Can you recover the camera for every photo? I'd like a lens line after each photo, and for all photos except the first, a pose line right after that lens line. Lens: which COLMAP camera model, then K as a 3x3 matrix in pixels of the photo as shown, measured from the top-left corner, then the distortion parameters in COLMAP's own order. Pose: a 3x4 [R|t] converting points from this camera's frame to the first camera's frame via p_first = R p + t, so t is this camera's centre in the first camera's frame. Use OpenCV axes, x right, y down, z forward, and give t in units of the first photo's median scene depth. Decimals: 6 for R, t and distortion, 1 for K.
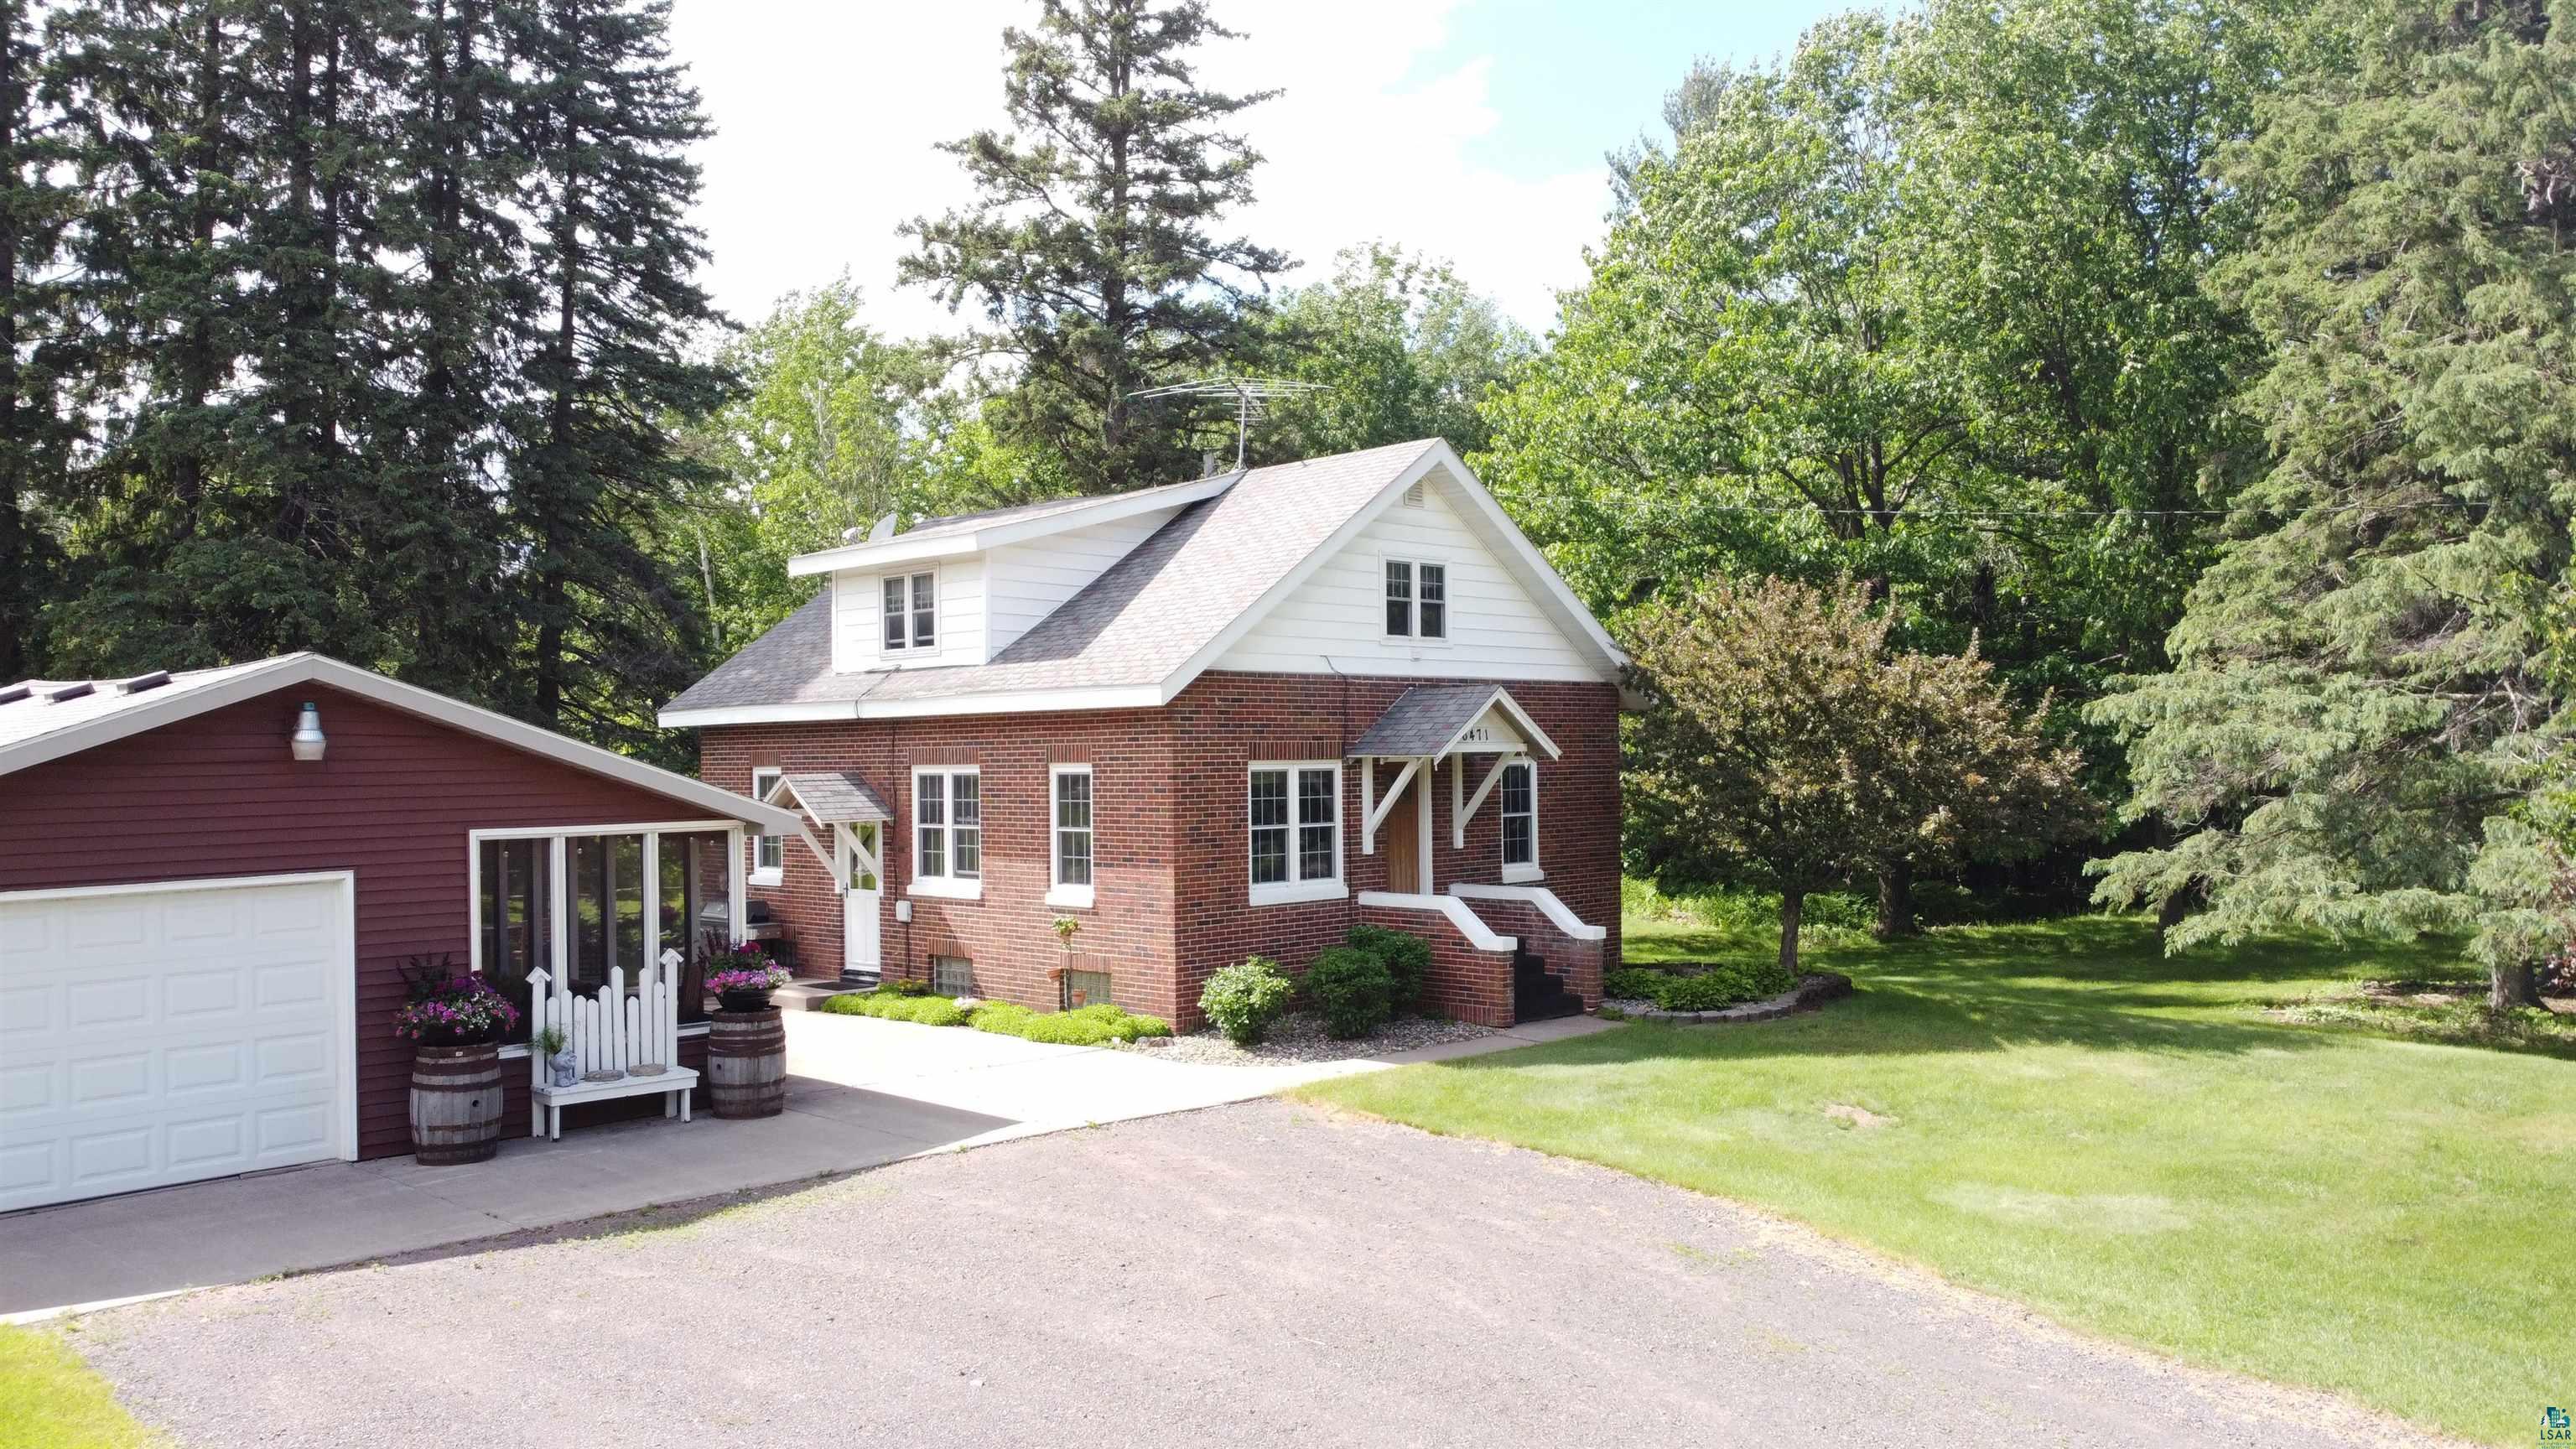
lens RADIAL K [[1958.4, 0, 1301.0], [0, 1958.4, 730.3], [0, 0, 1]] dist [-0.006064, -0.003367]
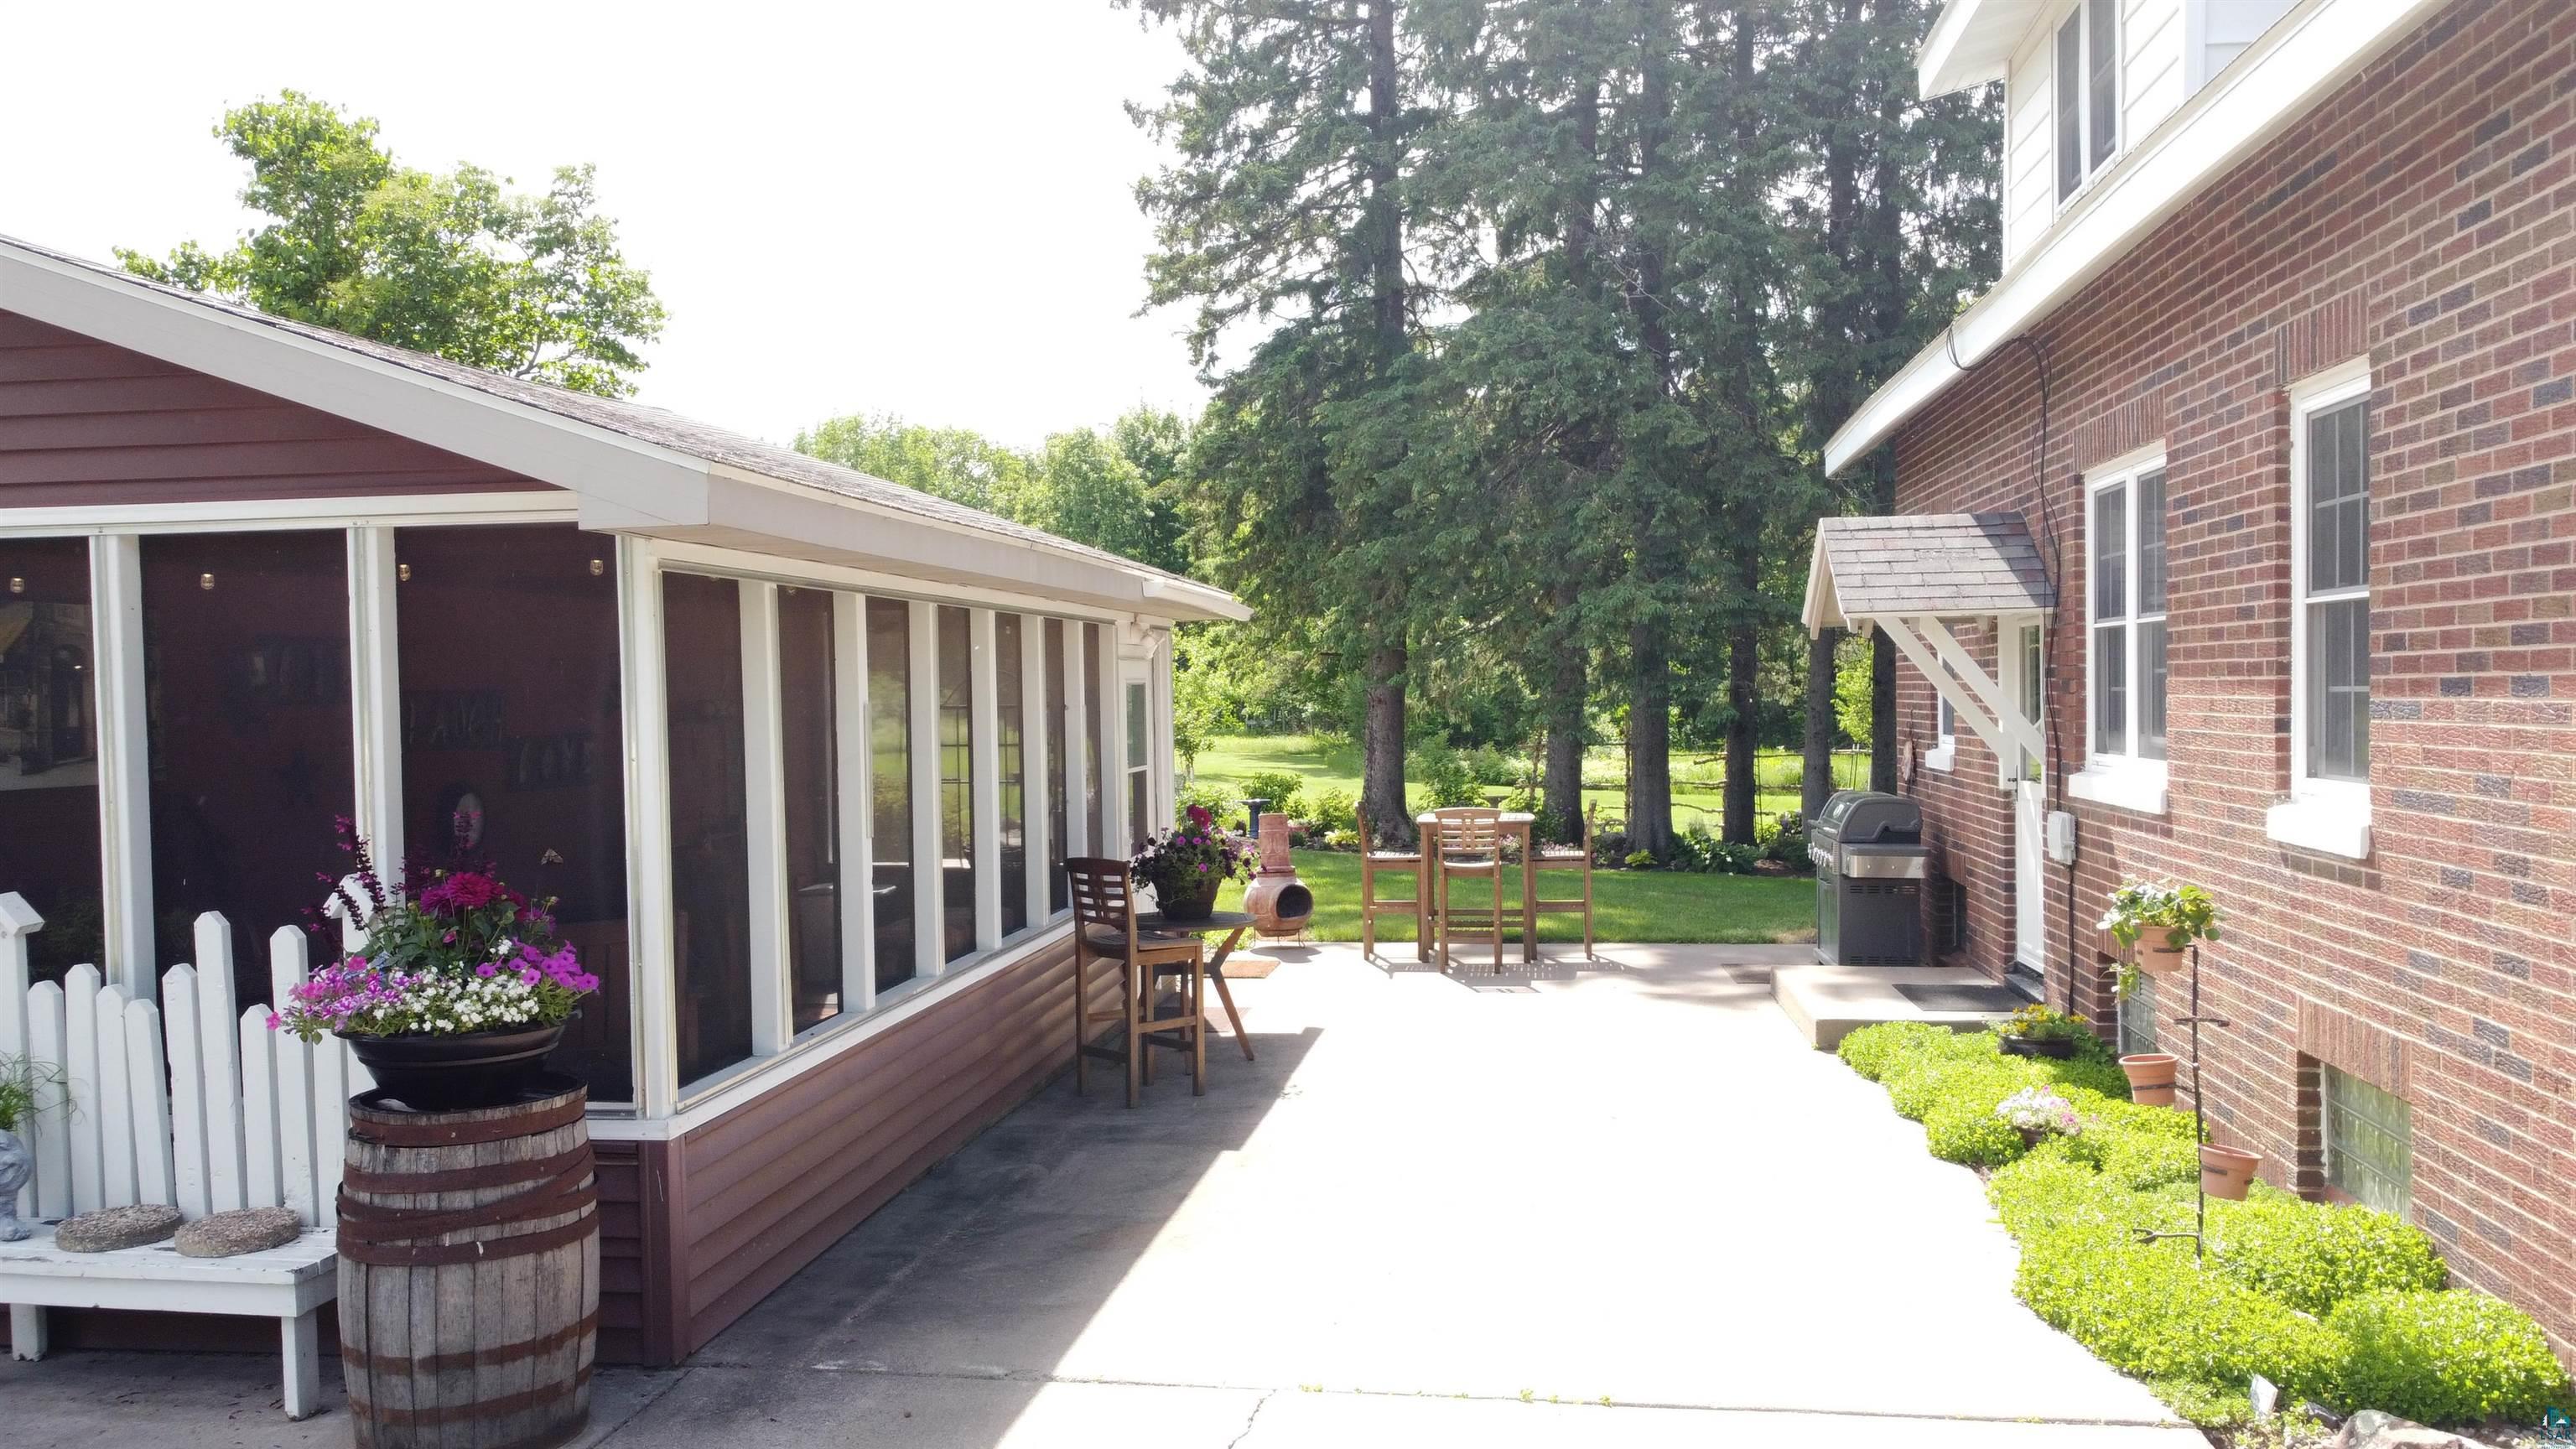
lens RADIAL K [[1958.4, 0, 1301.0], [0, 1958.4, 730.3], [0, 0, 1]] dist [-0.006064, -0.003367]
pose [[0.593287, 0.028785, -0.804477, 0.029061], [0.010555, 0.998996, 0.043530, 0.055803], [0.804922, -0.034317, 0.592387, 0.694576]]
